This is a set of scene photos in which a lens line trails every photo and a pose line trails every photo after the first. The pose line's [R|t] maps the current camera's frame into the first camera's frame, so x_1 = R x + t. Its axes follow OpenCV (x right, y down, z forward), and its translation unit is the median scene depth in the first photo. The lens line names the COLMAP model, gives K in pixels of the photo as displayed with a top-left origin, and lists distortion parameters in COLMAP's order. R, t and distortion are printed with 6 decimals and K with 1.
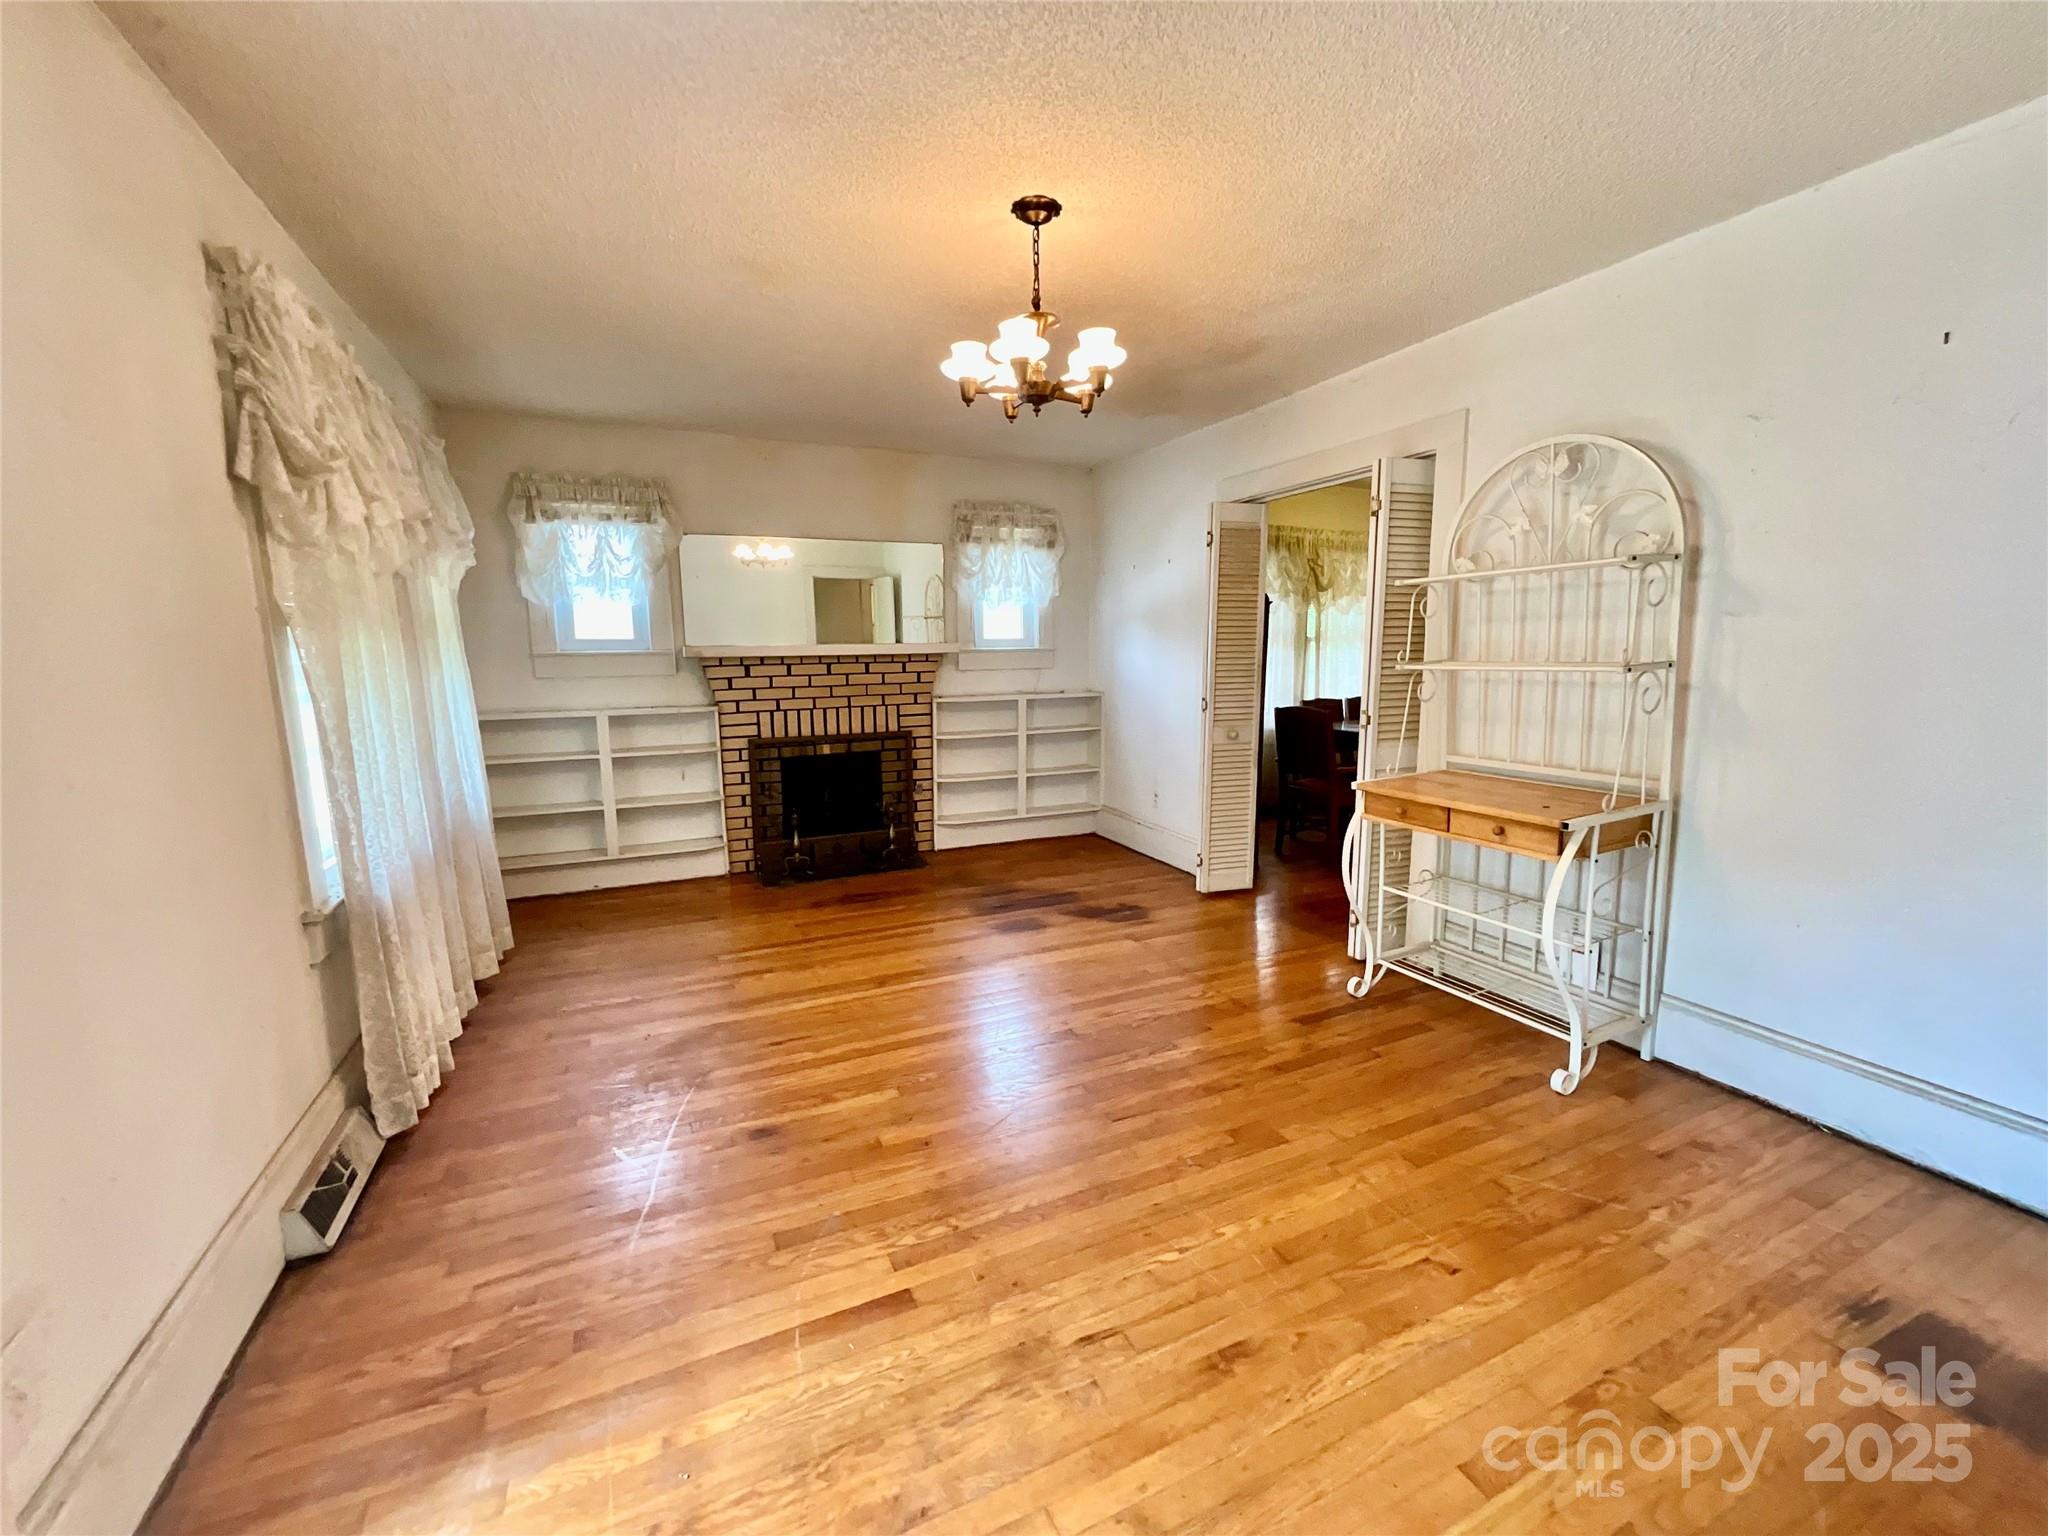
lens RADIAL K [[831.2, 0, 1027.4], [0, 831.2, 755.0], [0, 0, 1]] dist [-0.002233, 0.000329]
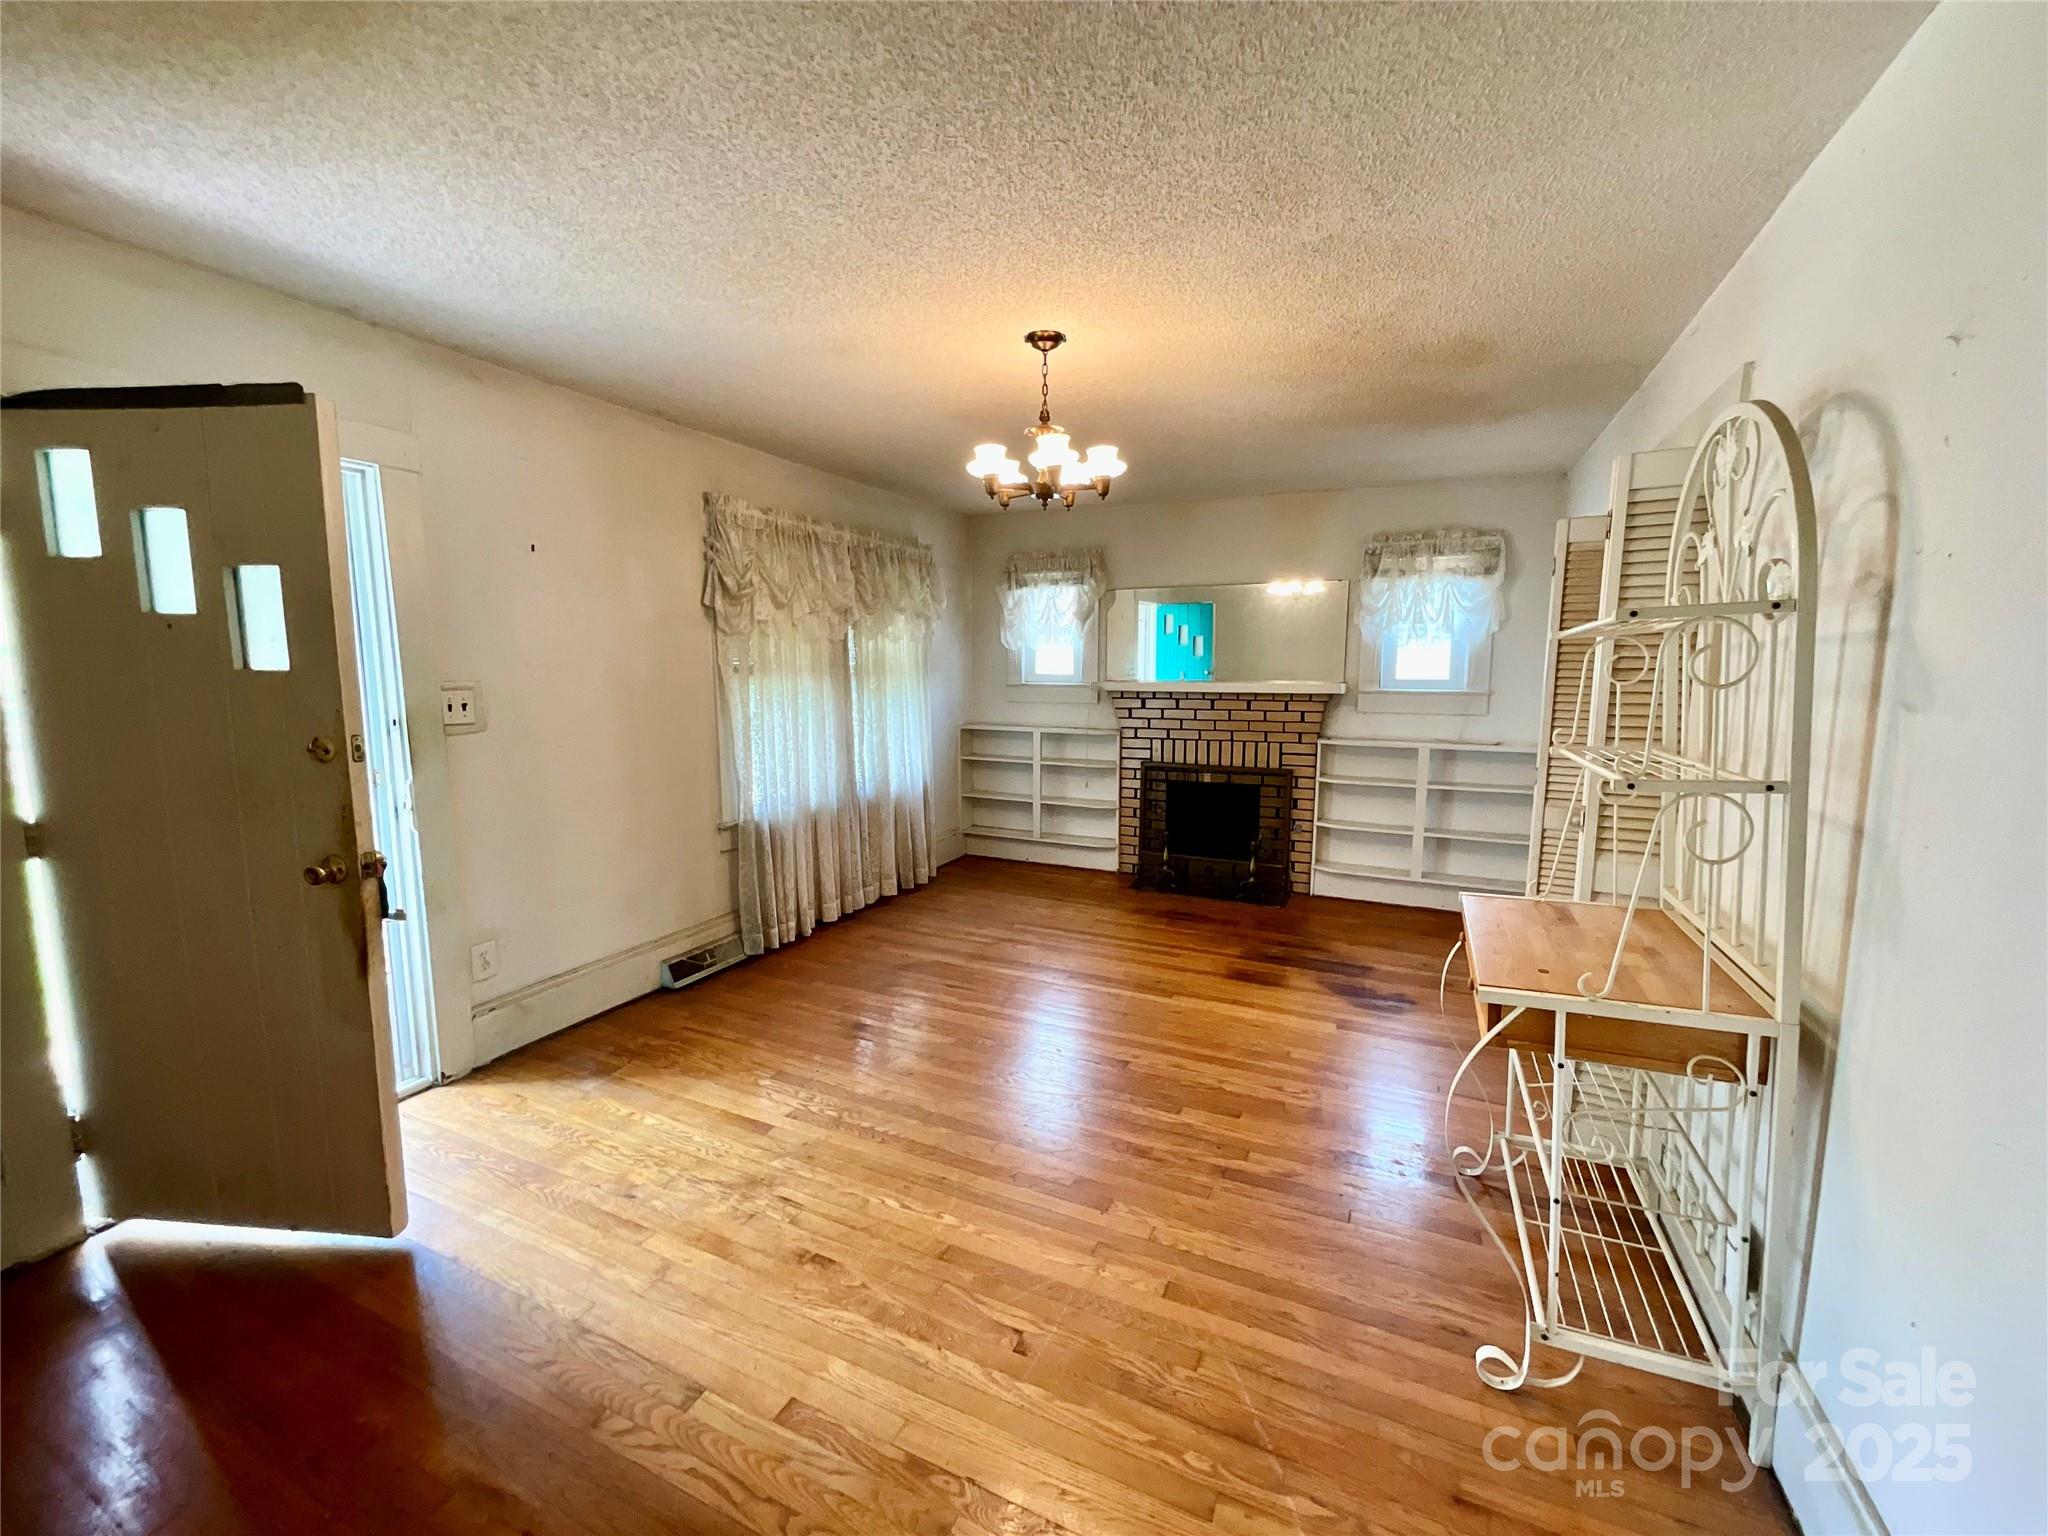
lens RADIAL K [[831.2, 0, 1015.5], [0, 831.2, 747.6], [0, 0, 1]] dist [-0.002233, 0.000329]
pose [[0.642809, 0.090172, -0.760701, 0.434502], [-0.111319, 0.993502, 0.023701, -0.045486], [0.757895, 0.069445, 0.648670, 0.105834]]
